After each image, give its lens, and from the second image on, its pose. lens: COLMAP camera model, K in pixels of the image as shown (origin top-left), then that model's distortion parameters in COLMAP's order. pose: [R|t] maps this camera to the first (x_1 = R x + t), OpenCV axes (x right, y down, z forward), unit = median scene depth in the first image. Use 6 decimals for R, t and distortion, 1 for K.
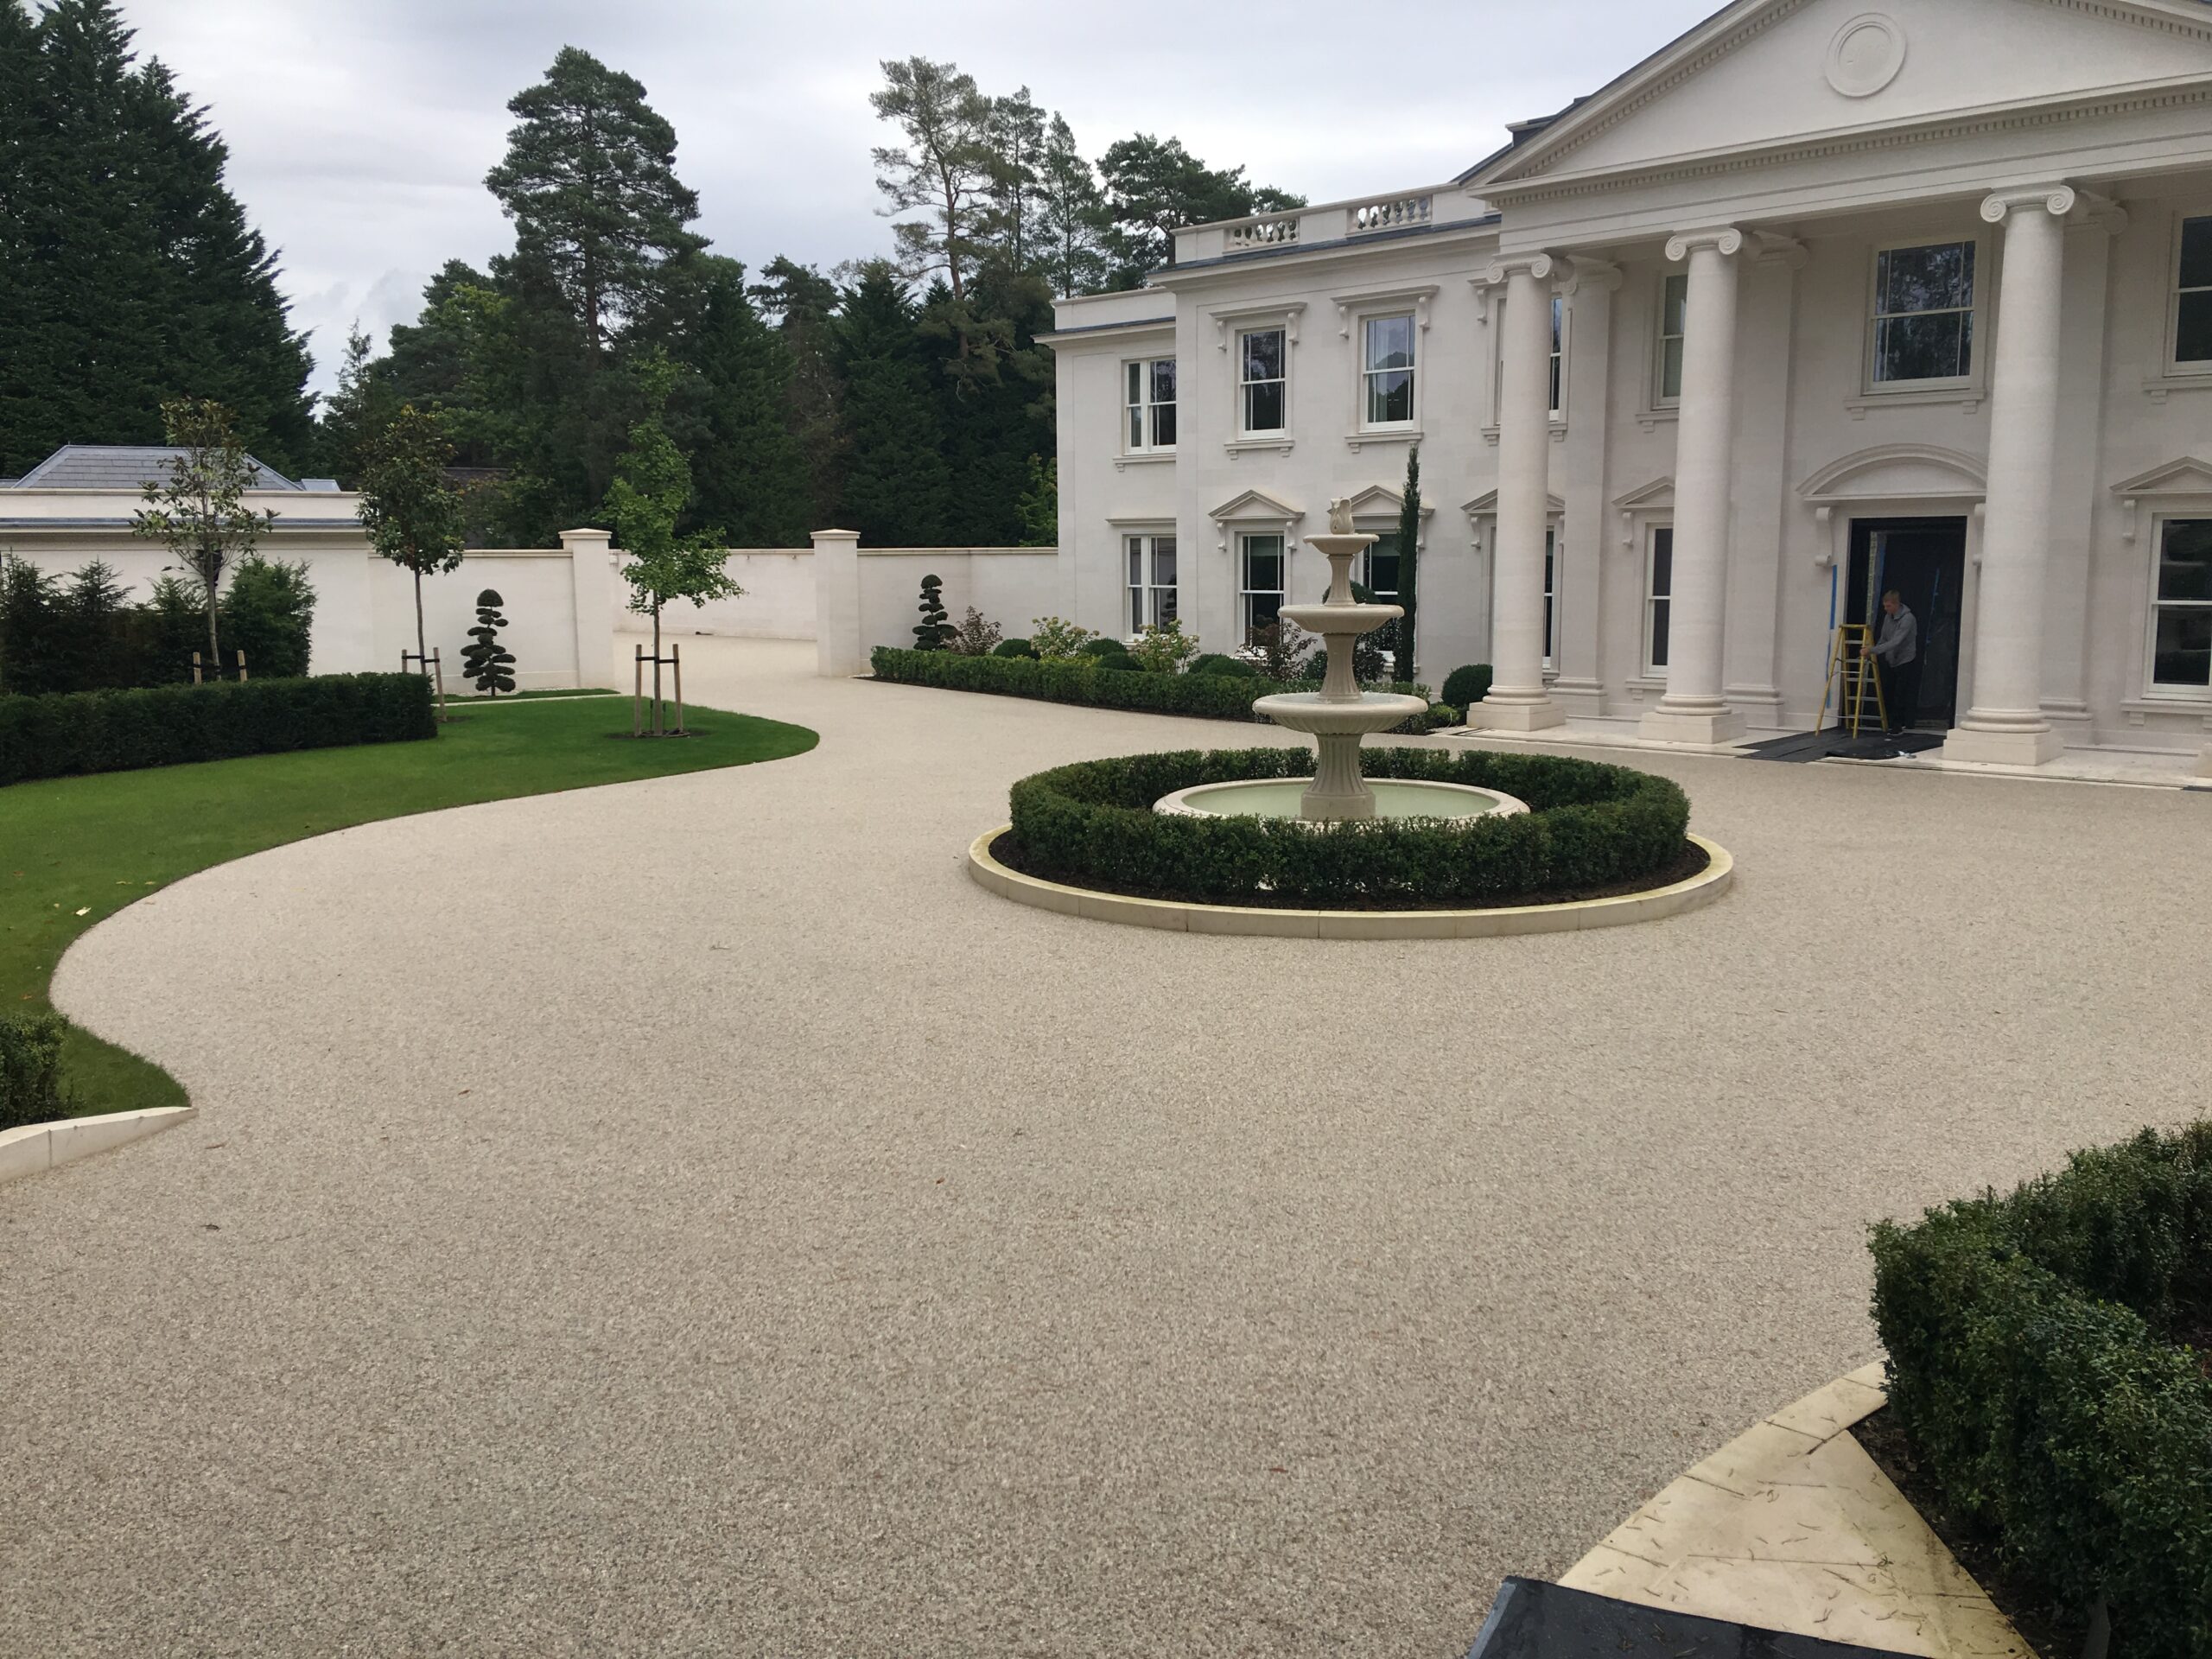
lens RADIAL K [[1852.1, 0, 1106.0], [0, 1852.1, 813.3], [0, 0, 1]] dist [0.132625, -0.184994]
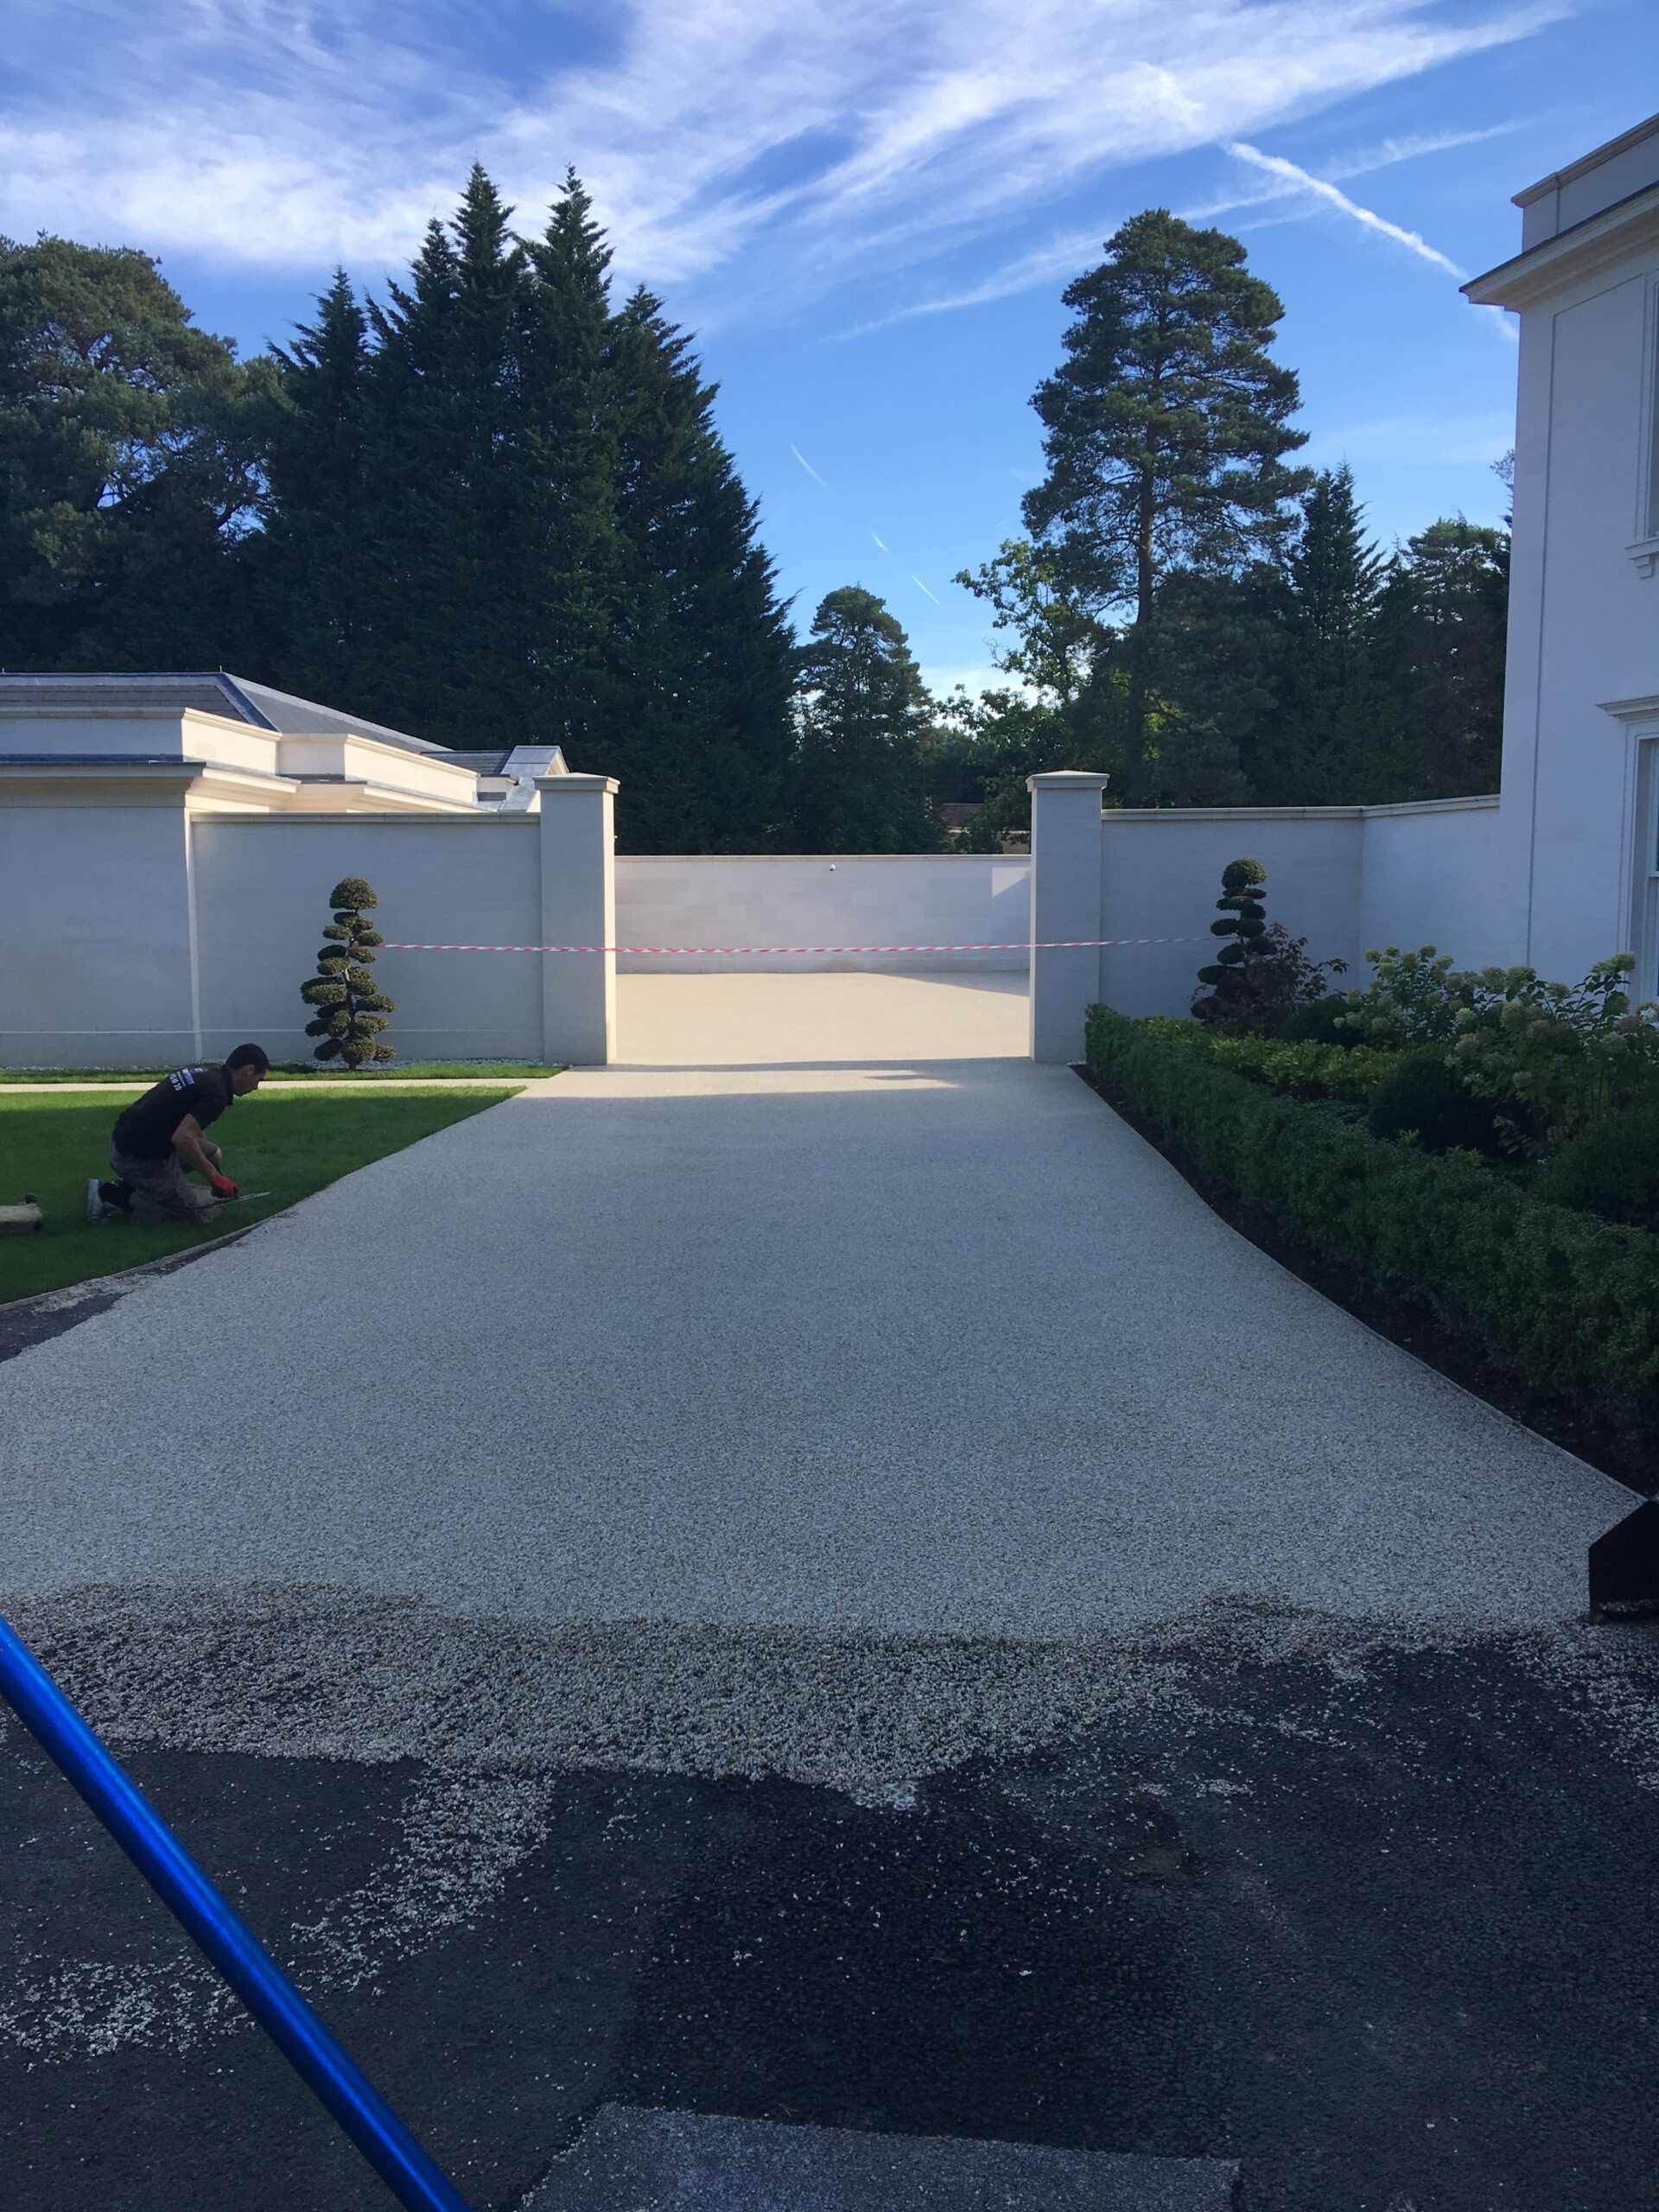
lens RADIAL K [[1852.1, 0, 834.2], [0, 1852.1, 1054.9], [0, 0, 1]] dist [0.132625, -0.184994]
pose [[0.835440, 0.054746, -0.546848, 0.105934], [-0.084517, 0.995988, -0.029410, -0.072776], [0.543044, 0.070788, 0.836715, 0.716531]]
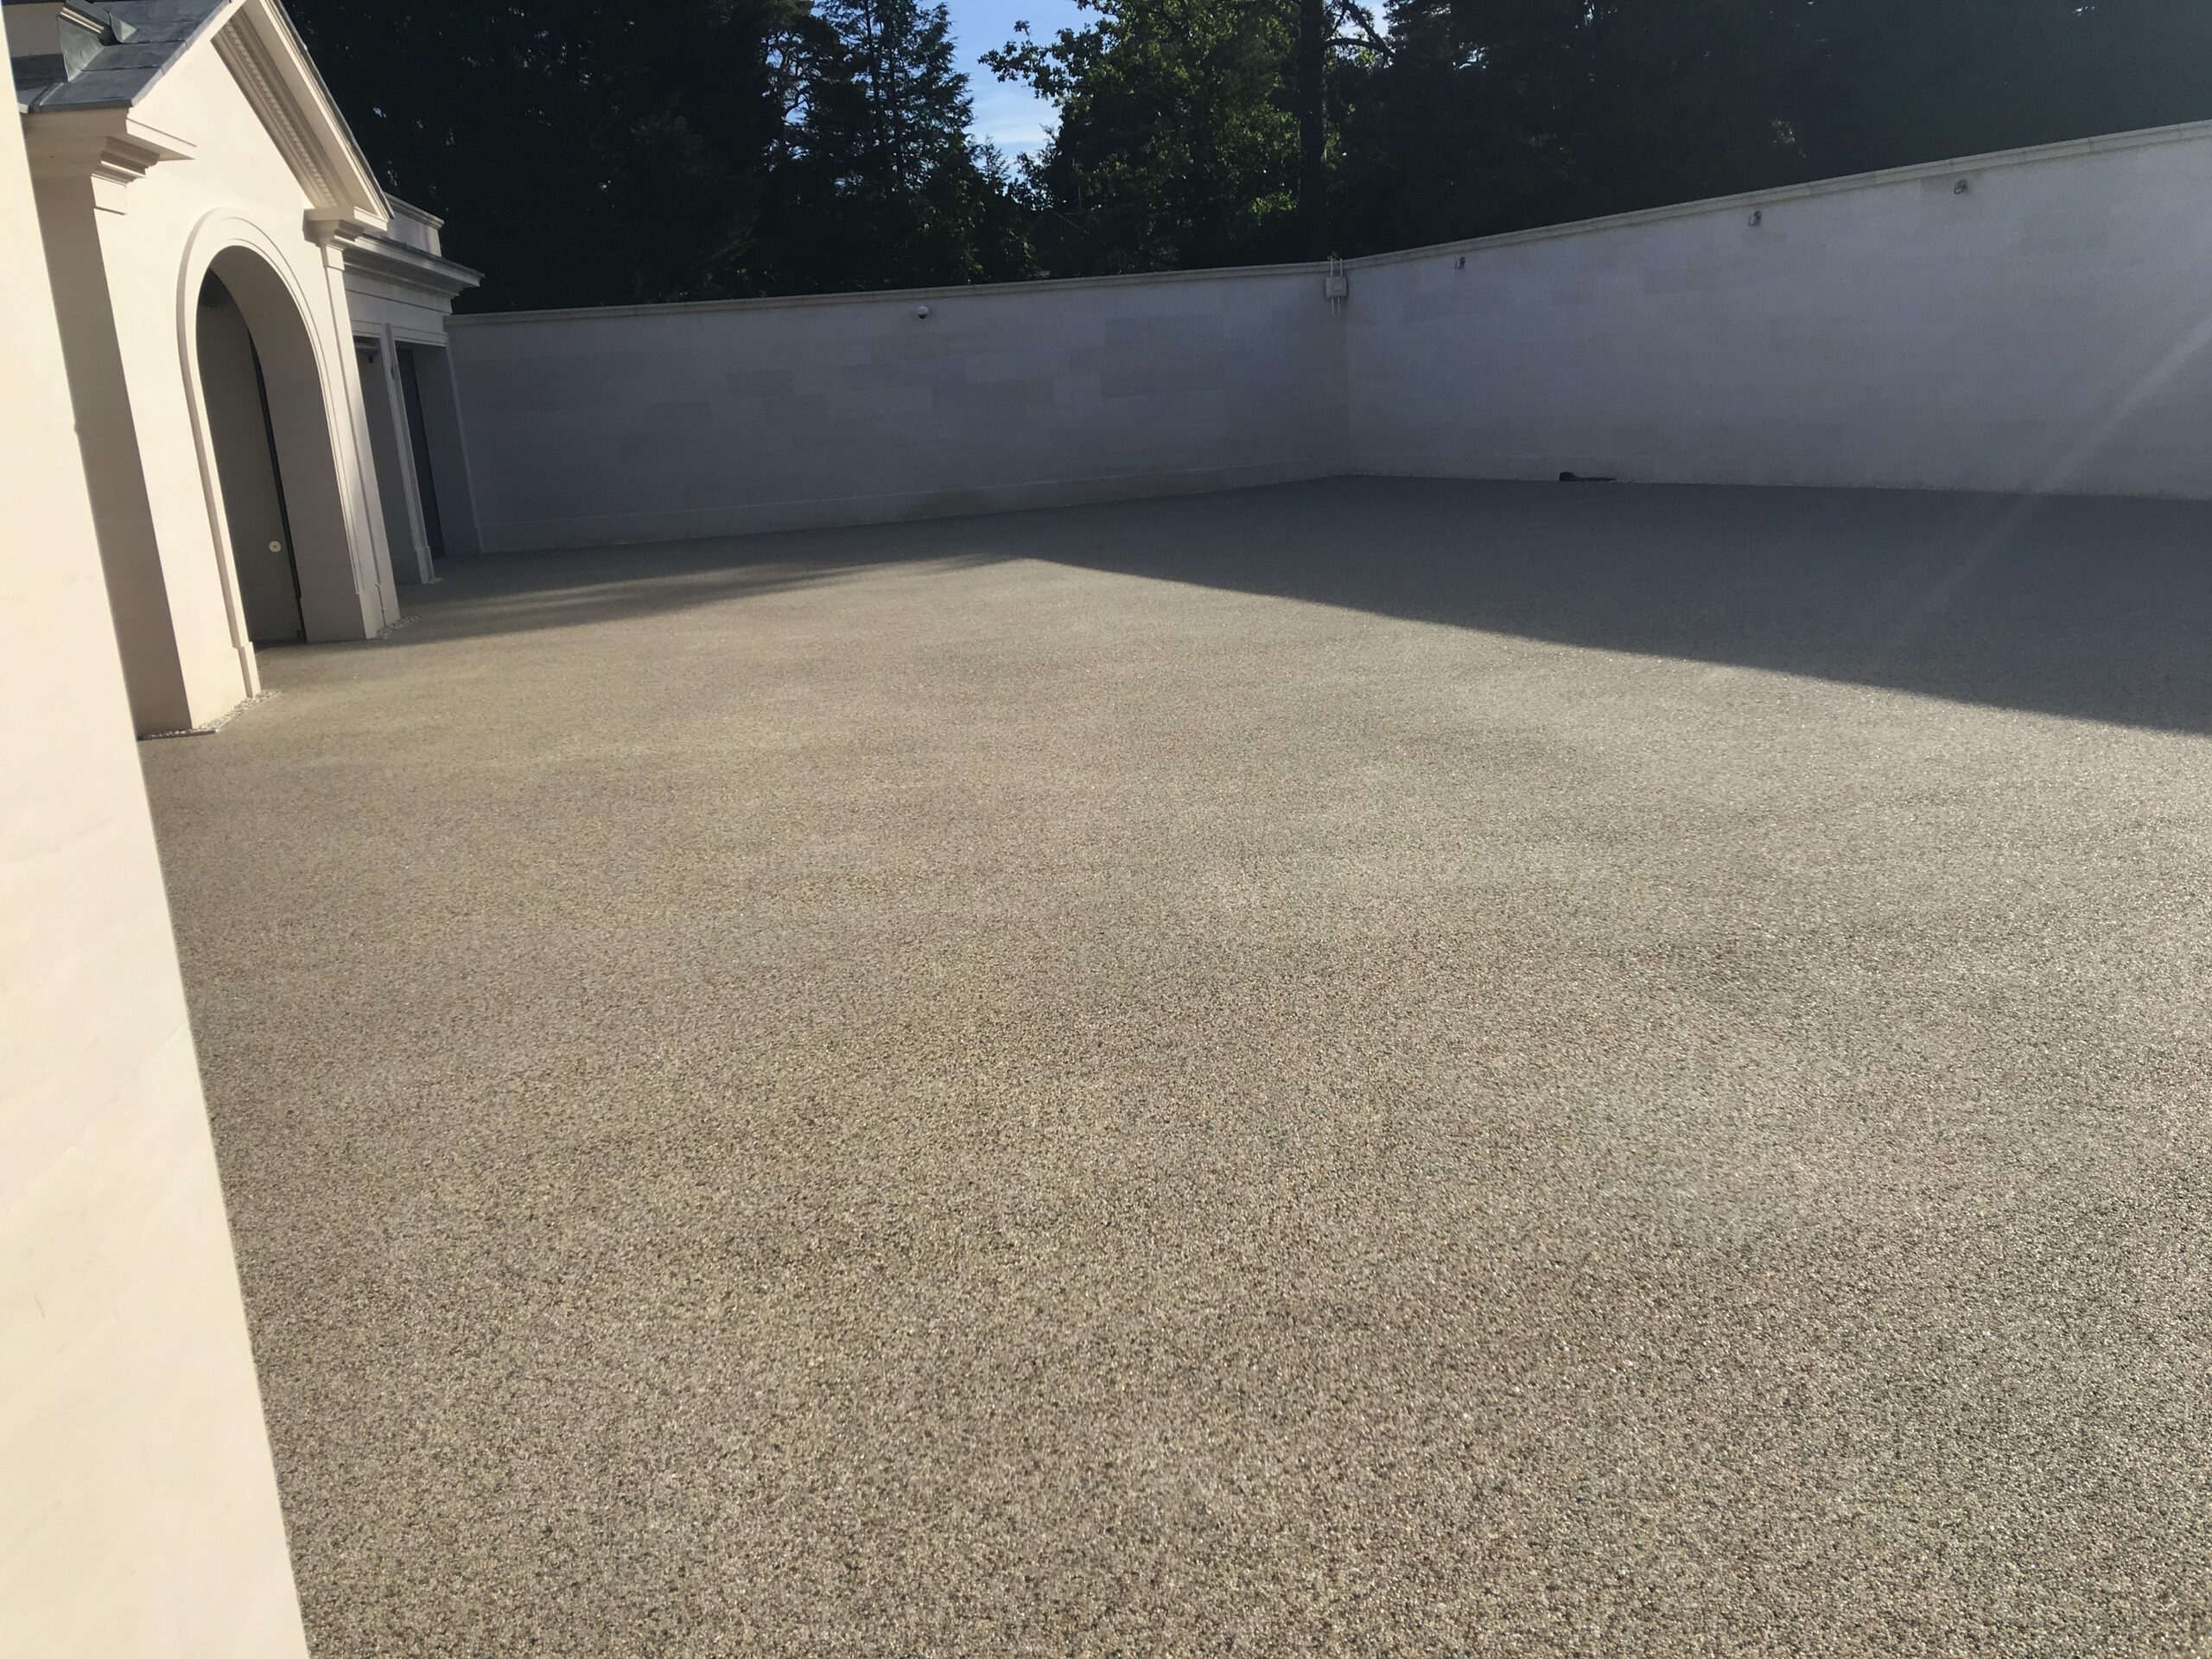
lens RADIAL K [[1852.1, 0, 1100.1], [0, 1852.1, 805.9], [0, 0, 1]] dist [0.132625, -0.184994]
pose [[0.919887, 0.033621, -0.390739, -0.293031], [0.006399, 0.994899, 0.100671, -0.132804], [0.392131, -0.095106, 0.914980, 1.192095]]
